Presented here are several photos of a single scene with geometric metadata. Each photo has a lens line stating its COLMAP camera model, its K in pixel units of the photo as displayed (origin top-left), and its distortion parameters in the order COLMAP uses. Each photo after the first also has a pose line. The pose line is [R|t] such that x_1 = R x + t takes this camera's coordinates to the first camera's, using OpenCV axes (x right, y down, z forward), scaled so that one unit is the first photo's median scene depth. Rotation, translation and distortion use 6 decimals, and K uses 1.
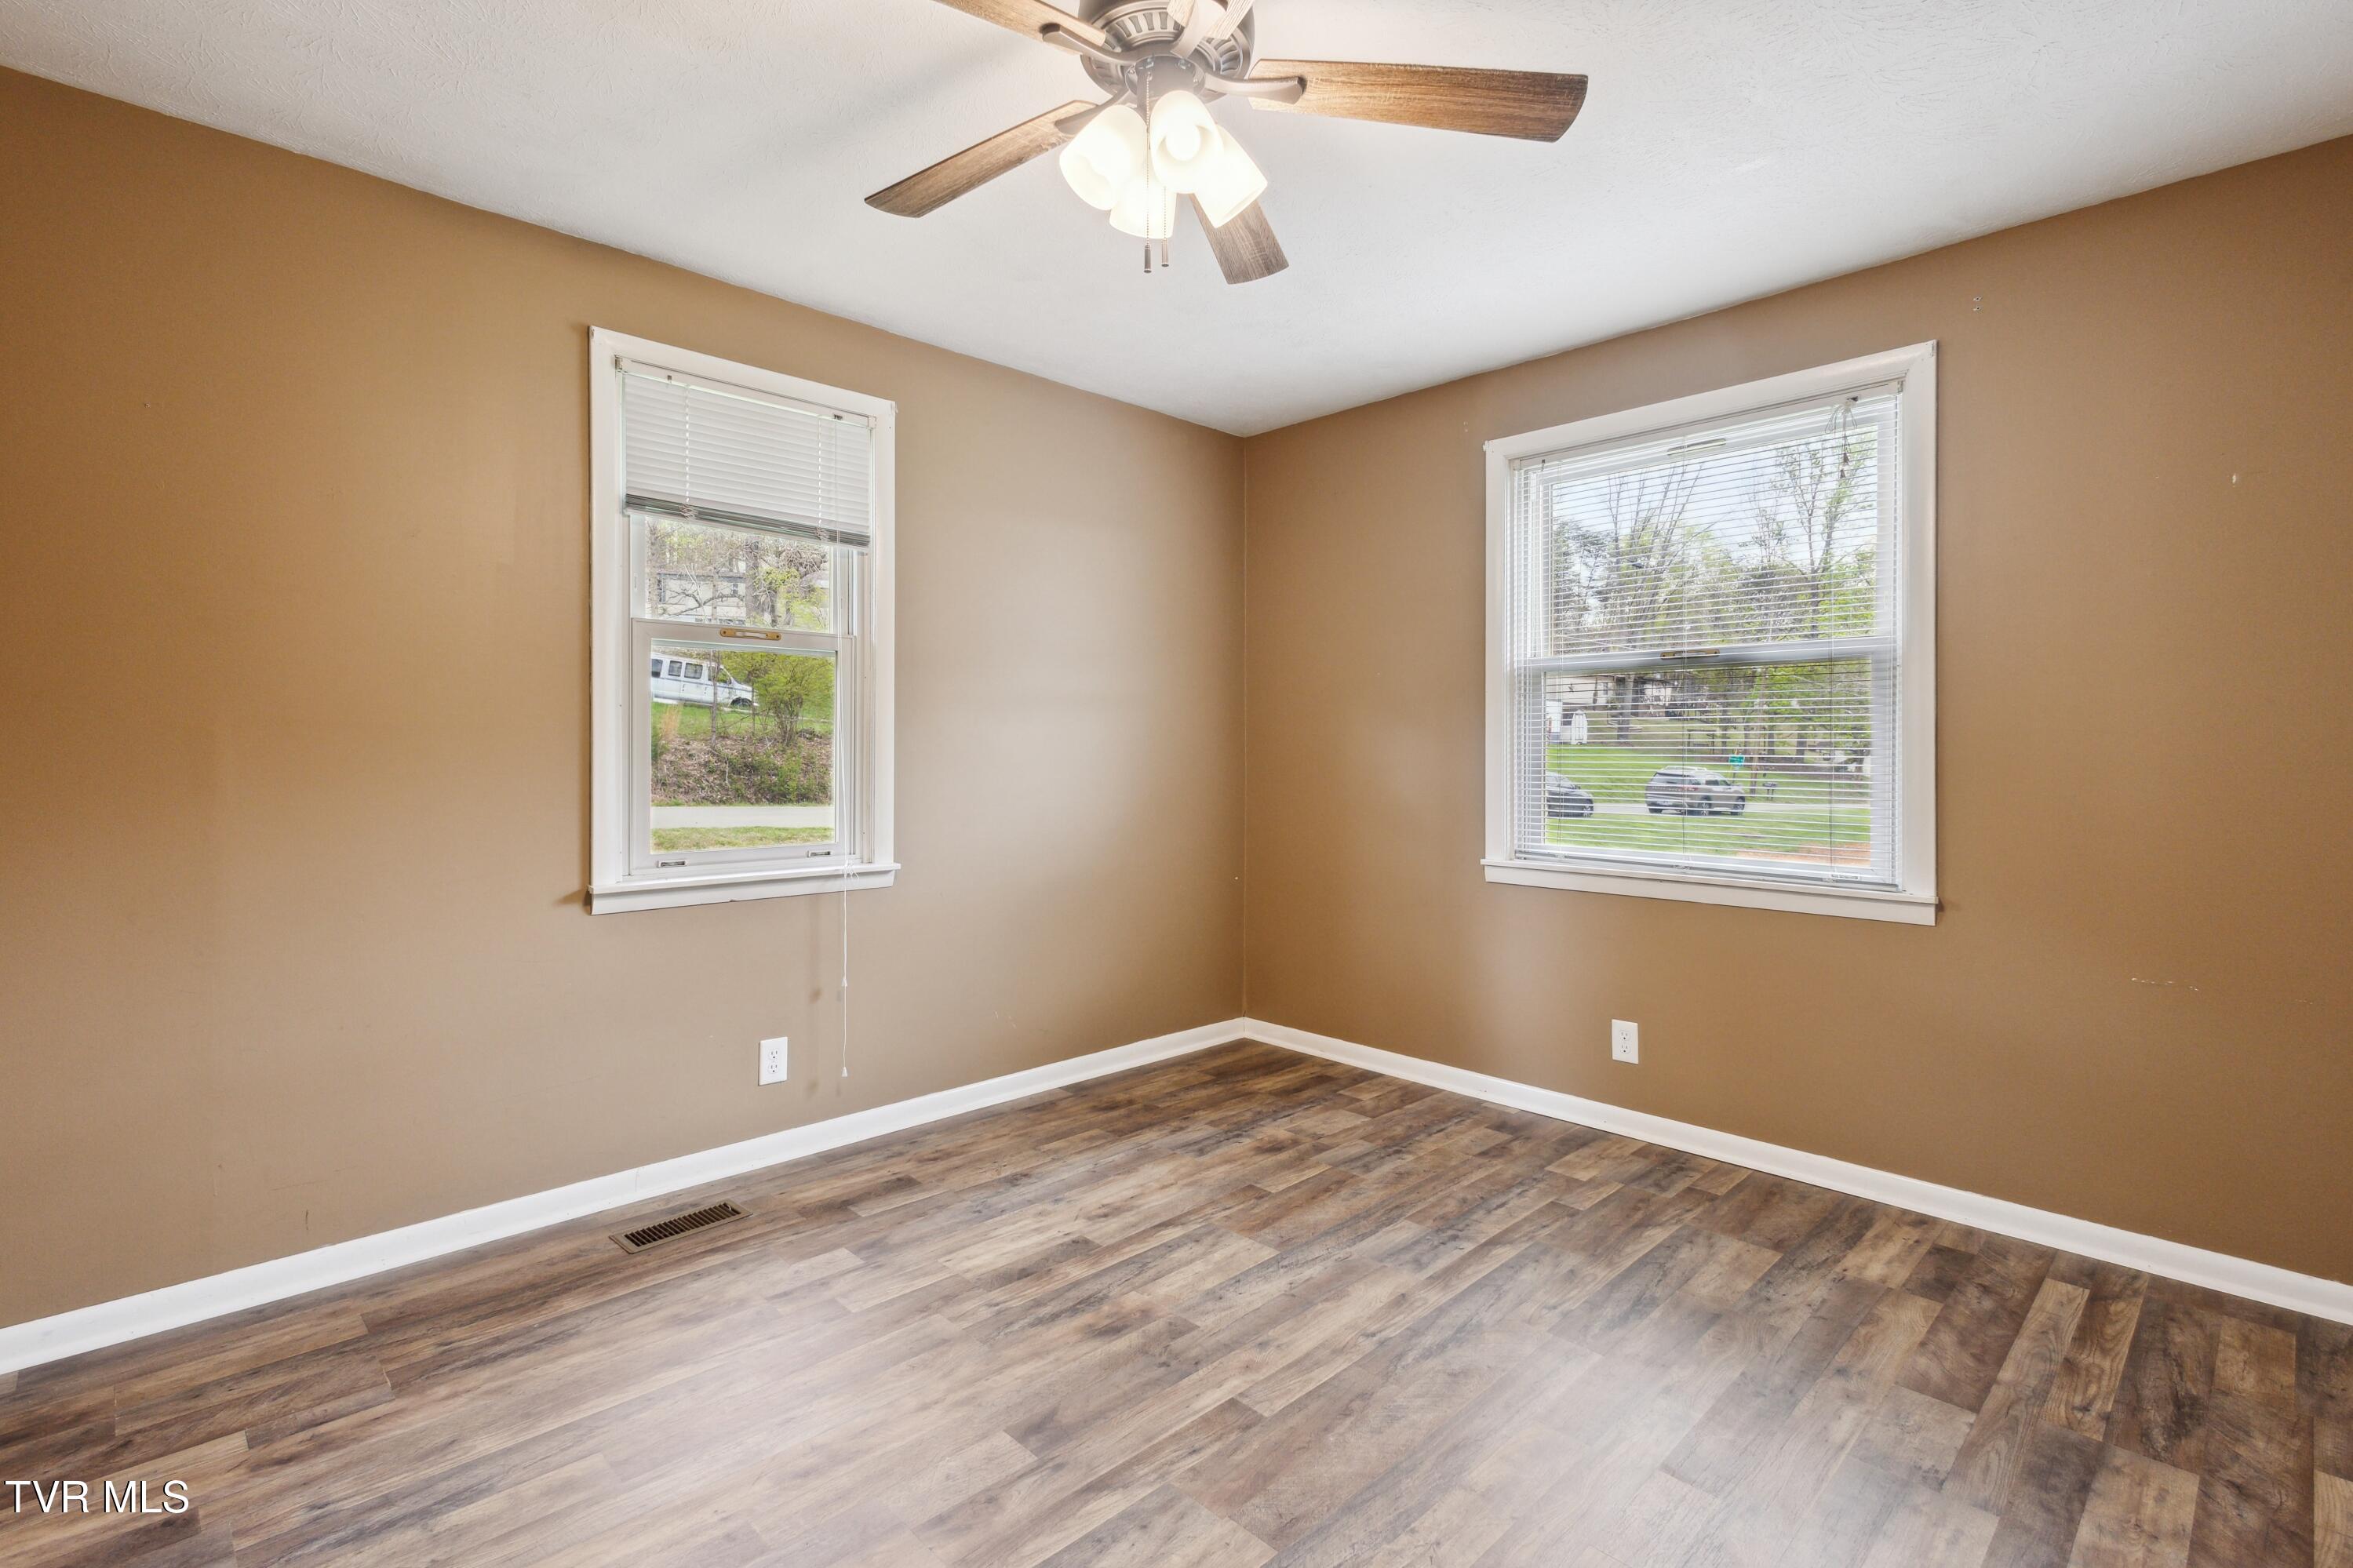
lens RADIAL K [[1082.3, 0, 1169.6], [0, 1082.3, 763.5], [0, 0, 1]] dist [0.001791, -0.002871]
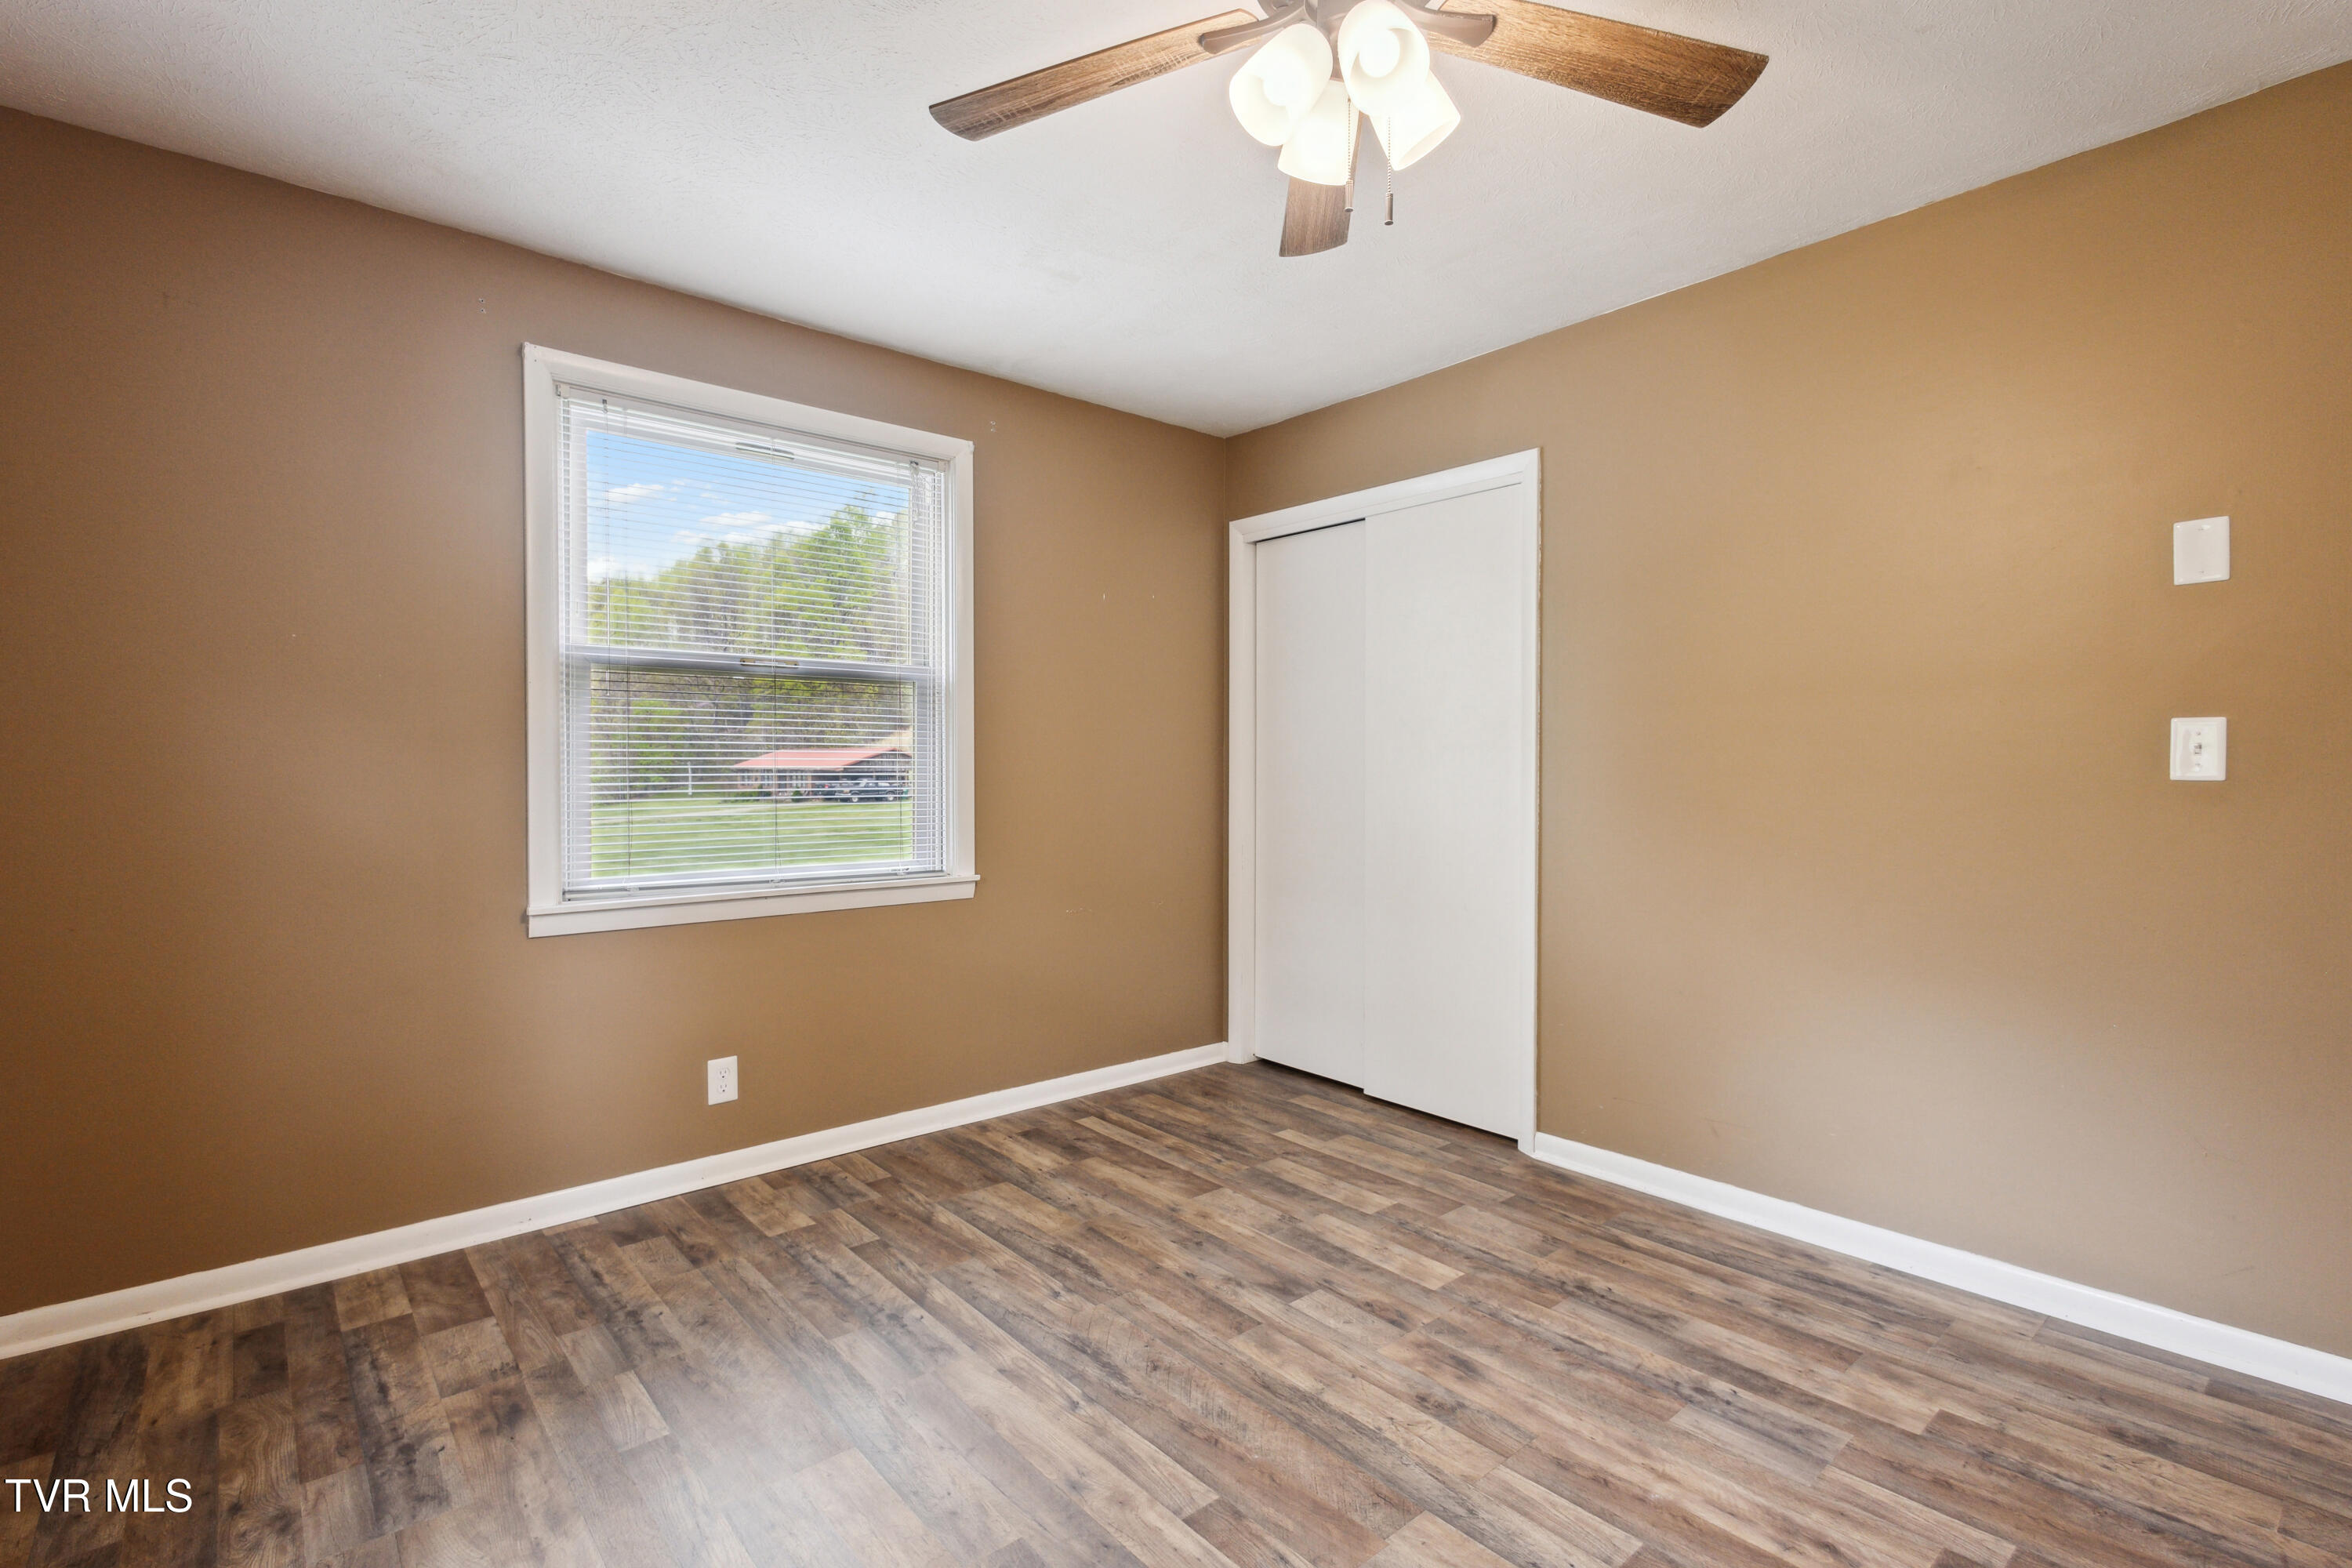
lens RADIAL K [[1081.9, 0, 1173.1], [0, 1081.9, 784.0], [0, 0, 1]] dist [0.001791, -0.002871]
pose [[0.052429, -0.019609, 0.998432, -0.548086], [0.010998, 0.999758, 0.019058, -0.007007], [-0.998564, 0.009982, 0.052632, 0.671032]]
